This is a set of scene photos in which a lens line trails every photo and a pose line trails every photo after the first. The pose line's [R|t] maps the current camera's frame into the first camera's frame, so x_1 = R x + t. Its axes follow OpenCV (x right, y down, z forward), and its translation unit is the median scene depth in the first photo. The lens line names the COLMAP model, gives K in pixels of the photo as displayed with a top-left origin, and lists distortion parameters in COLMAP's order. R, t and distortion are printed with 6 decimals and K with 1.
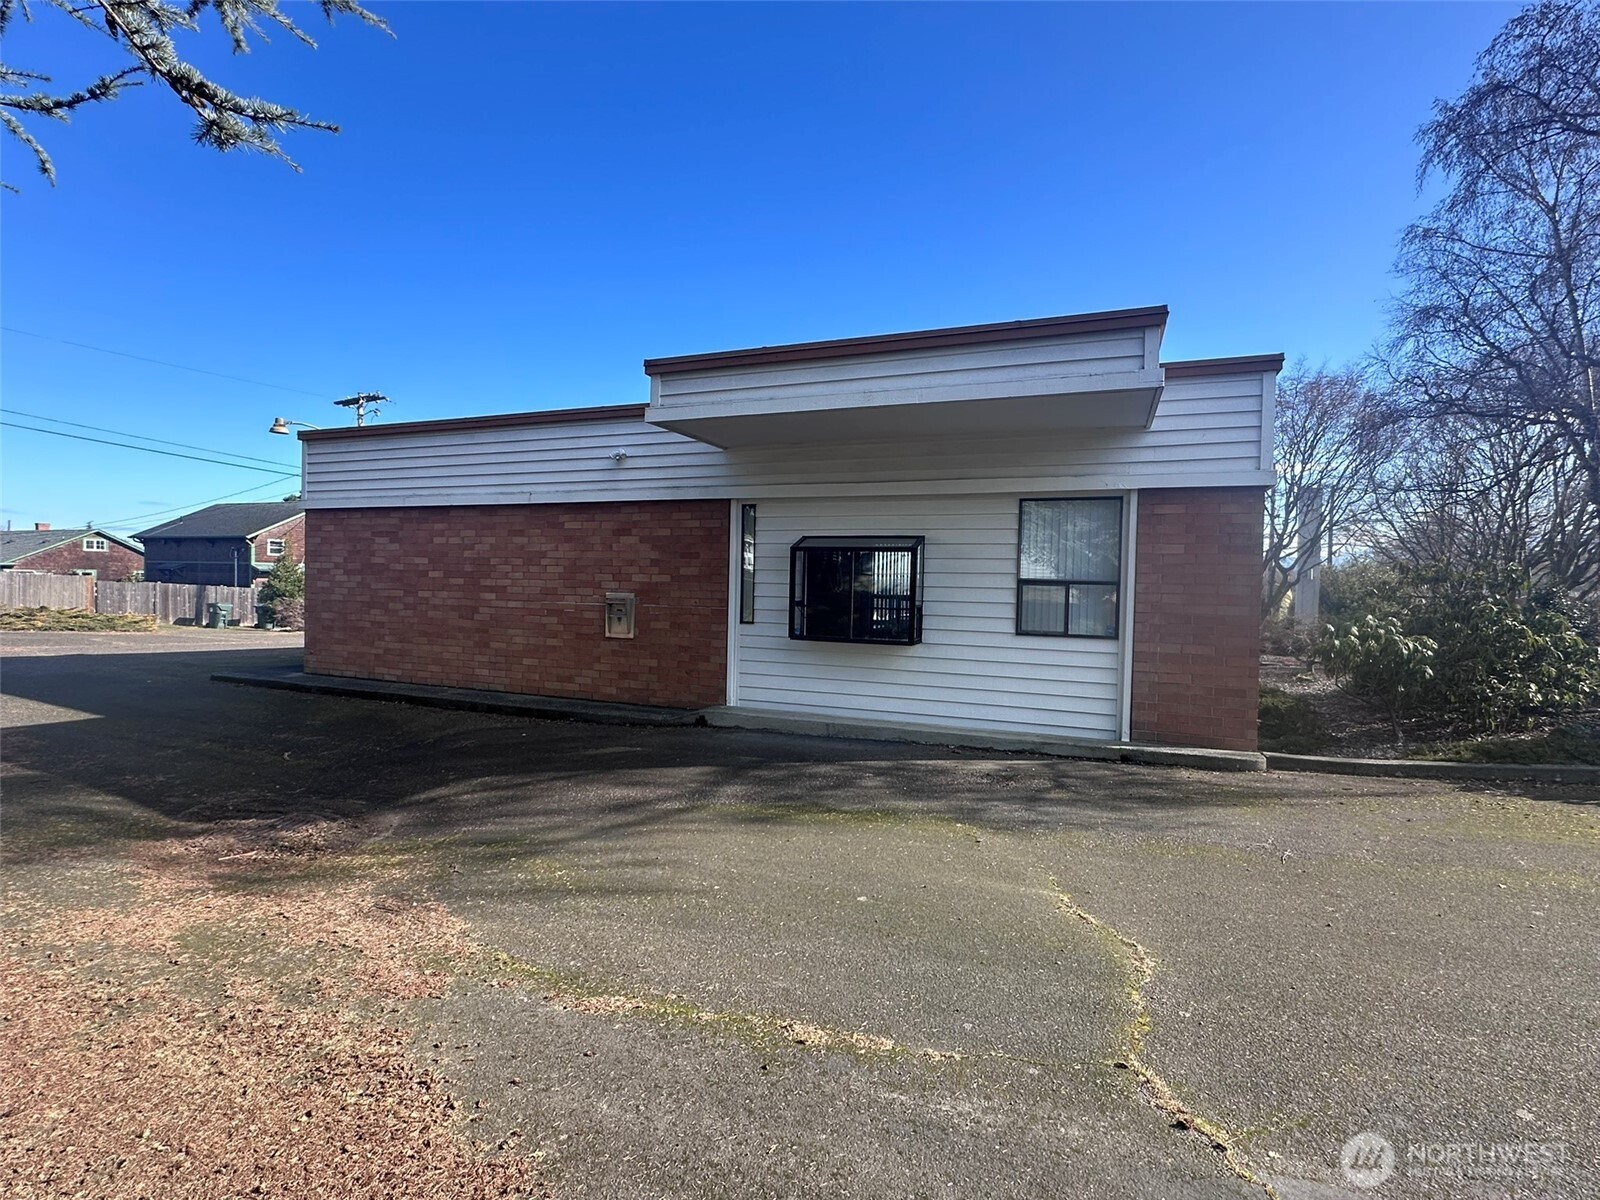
lens RADIAL K [[753.7, 0, 799.3], [0, 753.7, 610.2], [0, 0, 1]] dist [0.002829, 0.000493]
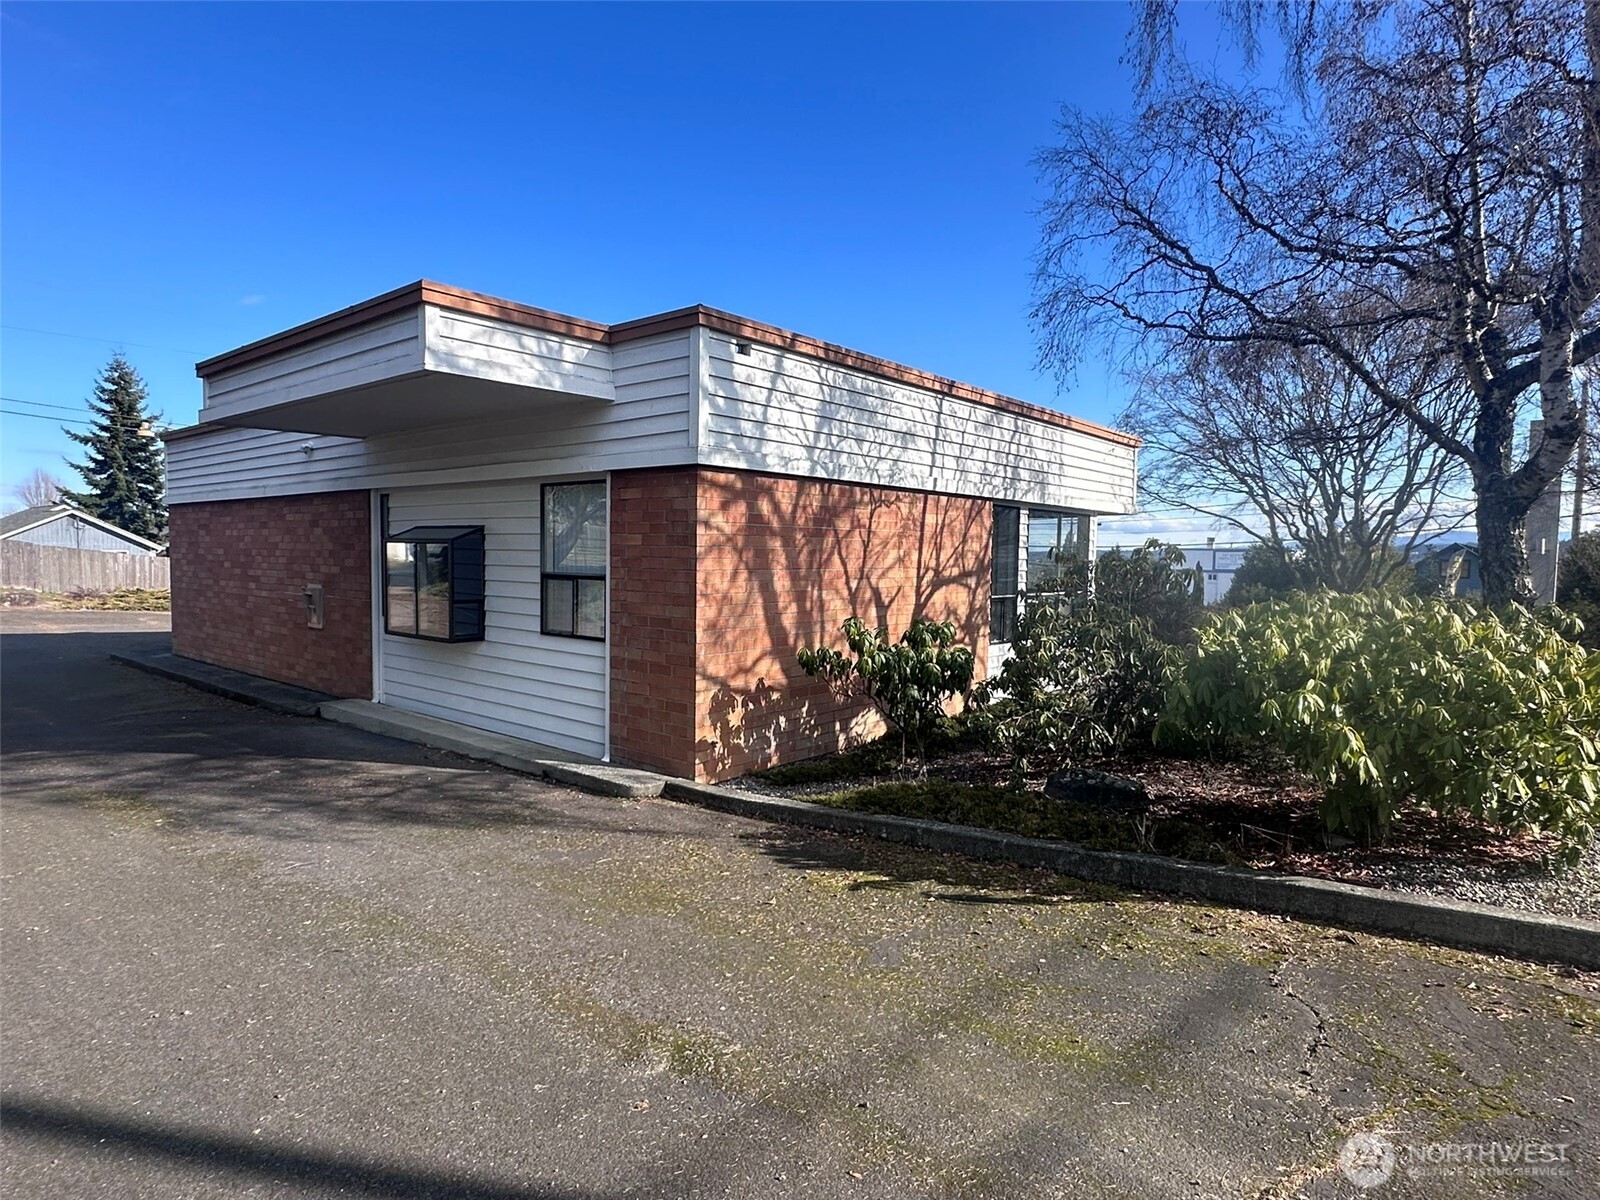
lens RADIAL K [[894.2, 0, 801.2], [0, 894.2, 593.8], [0, 0, 1]] dist [-0.006891, -0.000410]
pose [[0.951131, 0.007955, -0.308684, 0.773867], [-0.008206, 0.999966, 0.000485, -0.015837], [0.308678, 0.002072, 0.951164, 0.063821]]
